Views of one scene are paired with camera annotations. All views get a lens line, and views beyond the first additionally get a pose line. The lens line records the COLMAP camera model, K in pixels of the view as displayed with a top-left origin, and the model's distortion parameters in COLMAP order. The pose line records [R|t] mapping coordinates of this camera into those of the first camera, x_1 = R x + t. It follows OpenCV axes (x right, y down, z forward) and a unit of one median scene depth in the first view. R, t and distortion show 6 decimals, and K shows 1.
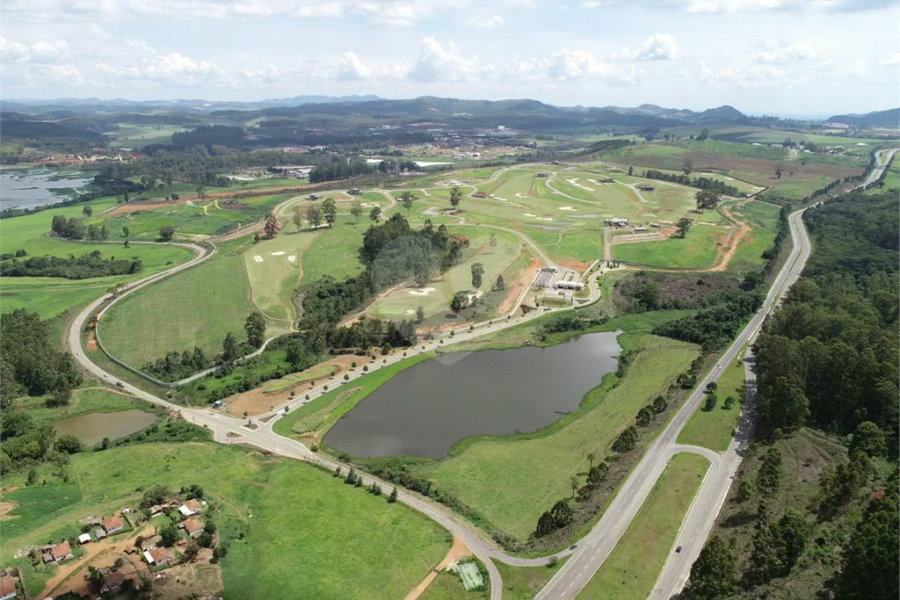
lens RADIAL K [[663.7, 0, 450.4], [0, 663.7, 333.1], [0, 0, 1]] dist [0.016762, 0.002707]
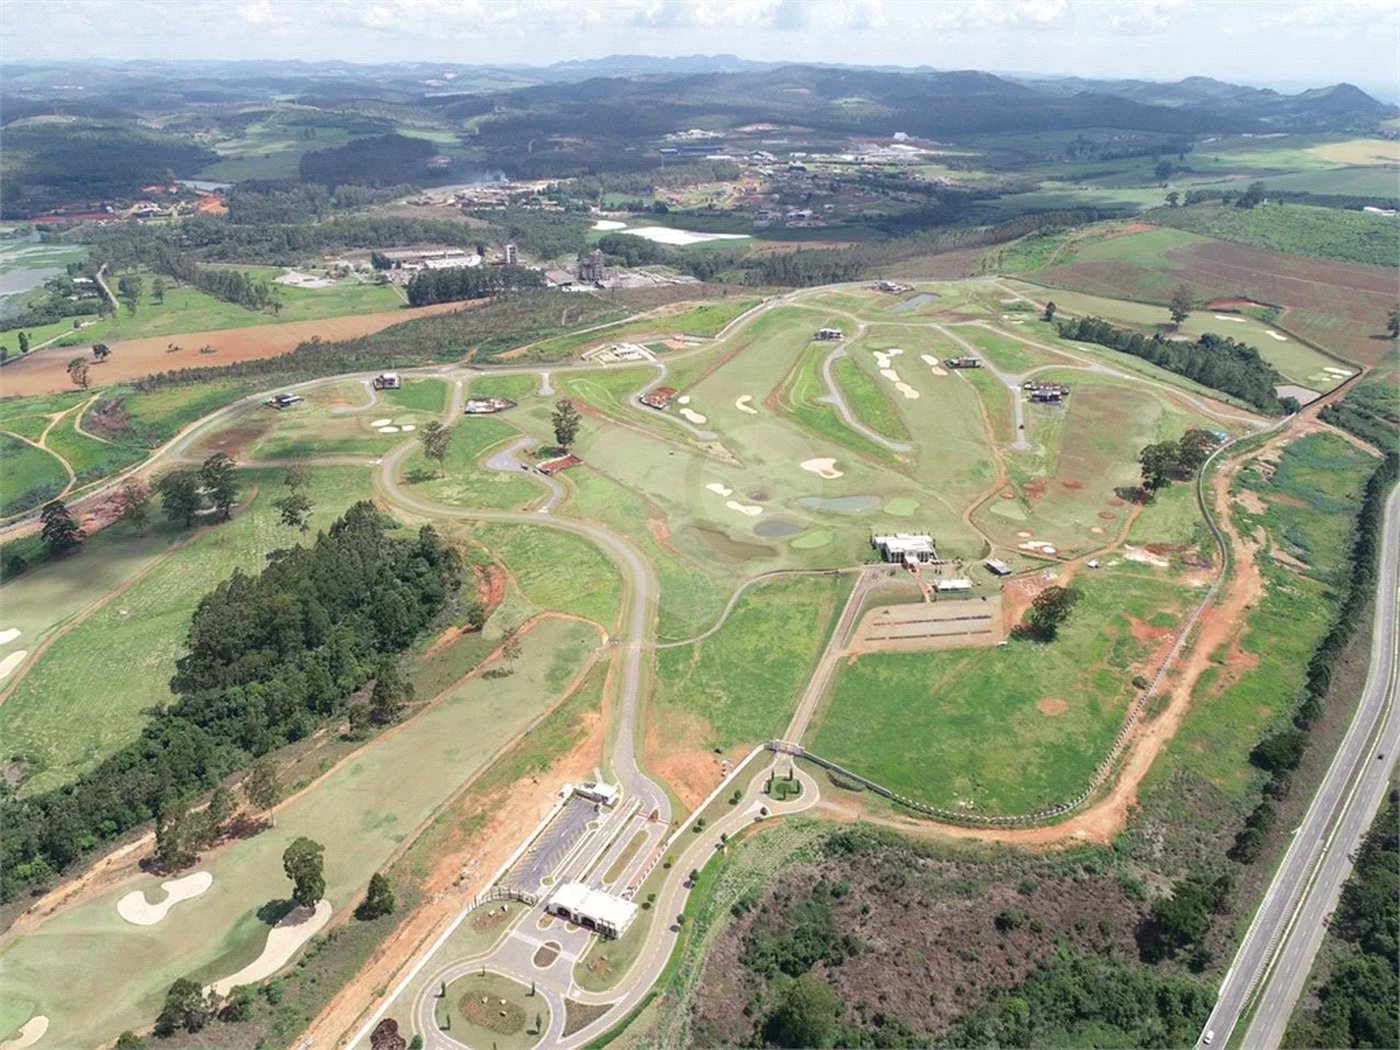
lens RADIAL K [[1057.1, 0, 700.0], [0, 1057.1, 525.0], [0, 0, 1]] dist [0.003171, -0.000258]
pose [[0.989497, 0.058131, -0.132350, 0.240651], [-0.047439, 0.995456, 0.082560, -0.255603], [0.136548, -0.075414, 0.987759, 0.411653]]
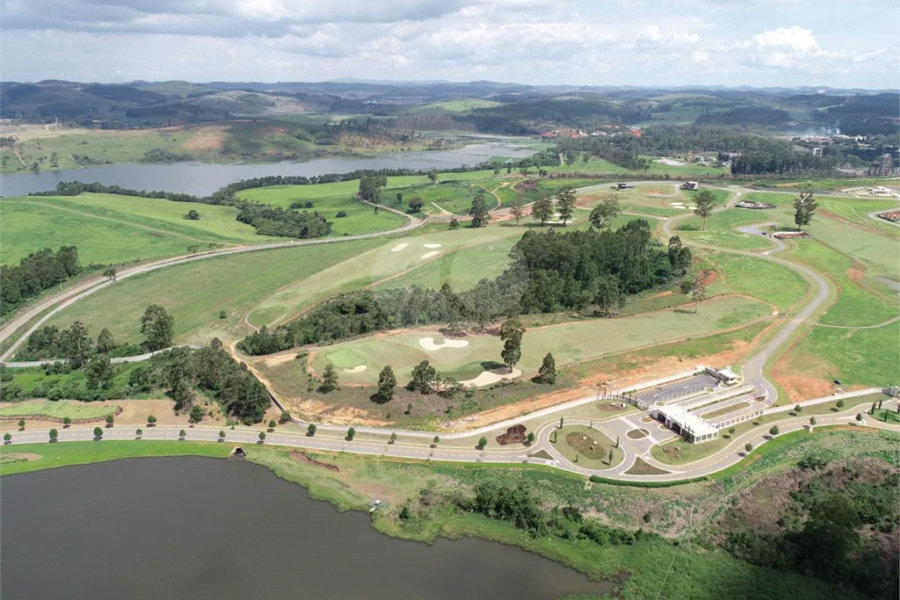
lens RADIAL K [[679.3, 0, 450.0], [0, 679.3, 300.0], [0, 0, 1]] dist [0.000088, 0.002741]
pose [[0.663140, 0.228669, -0.712710, 0.312204], [-0.253429, 0.964545, 0.073666, -0.118746], [0.704286, 0.131770, 0.697580, 0.469324]]
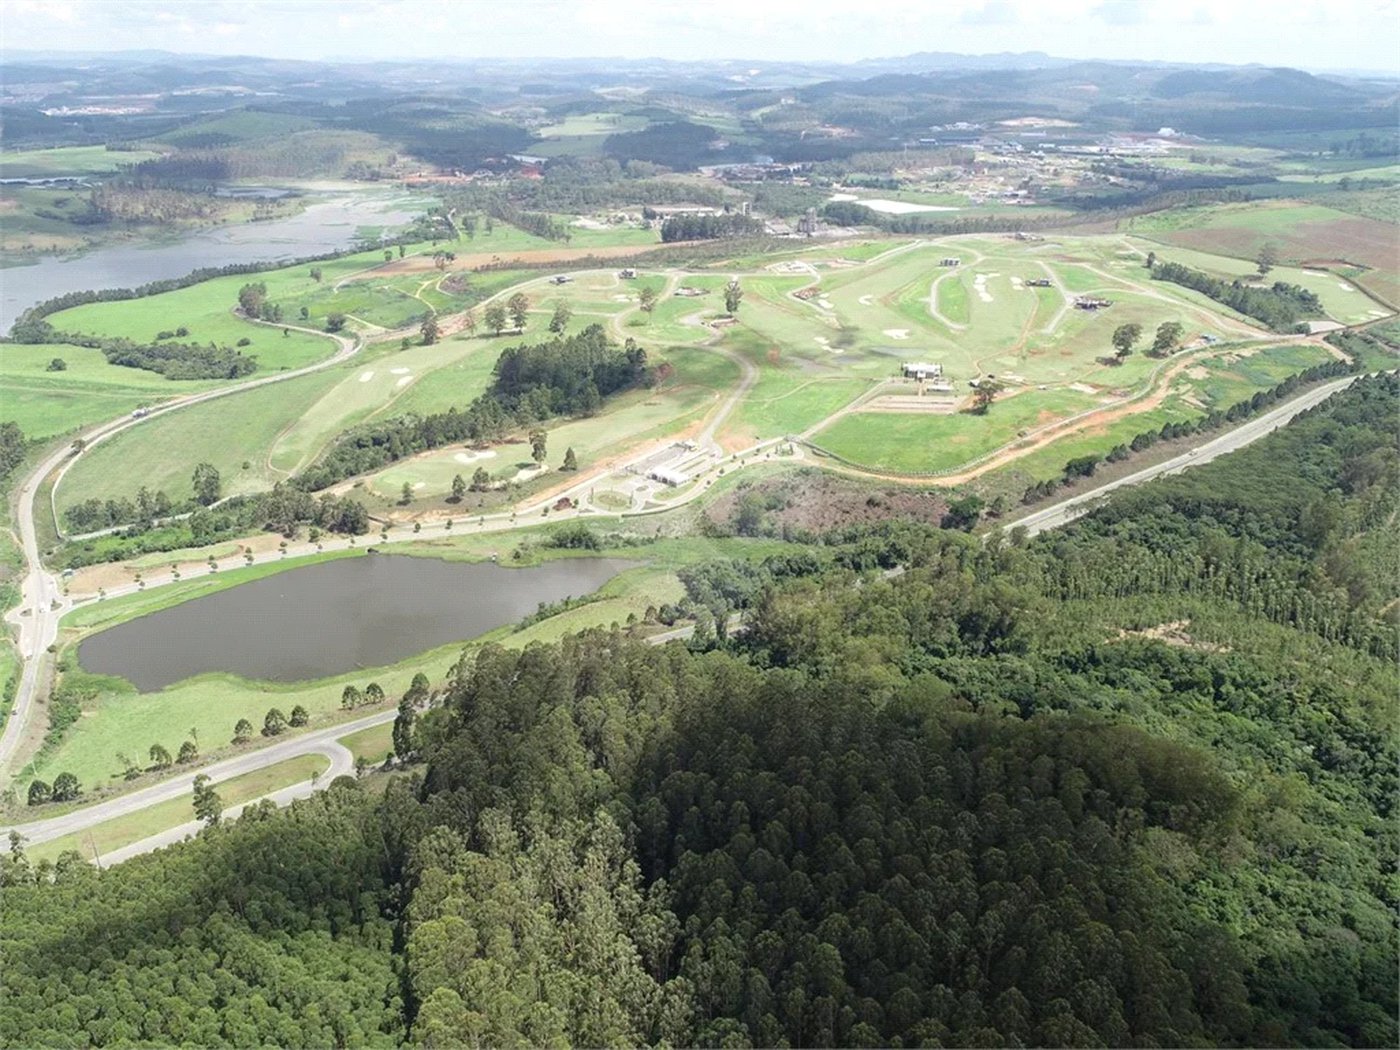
lens RADIAL K [[1057.1, 0, 700.0], [0, 1057.1, 525.0], [0, 0, 1]] dist [0.003171, -0.000258]
pose [[0.915879, 0.162739, -0.366991, 0.502332], [-0.132203, 0.985426, 0.107046, -0.117628], [0.379063, -0.049523, 0.924045, 0.018767]]
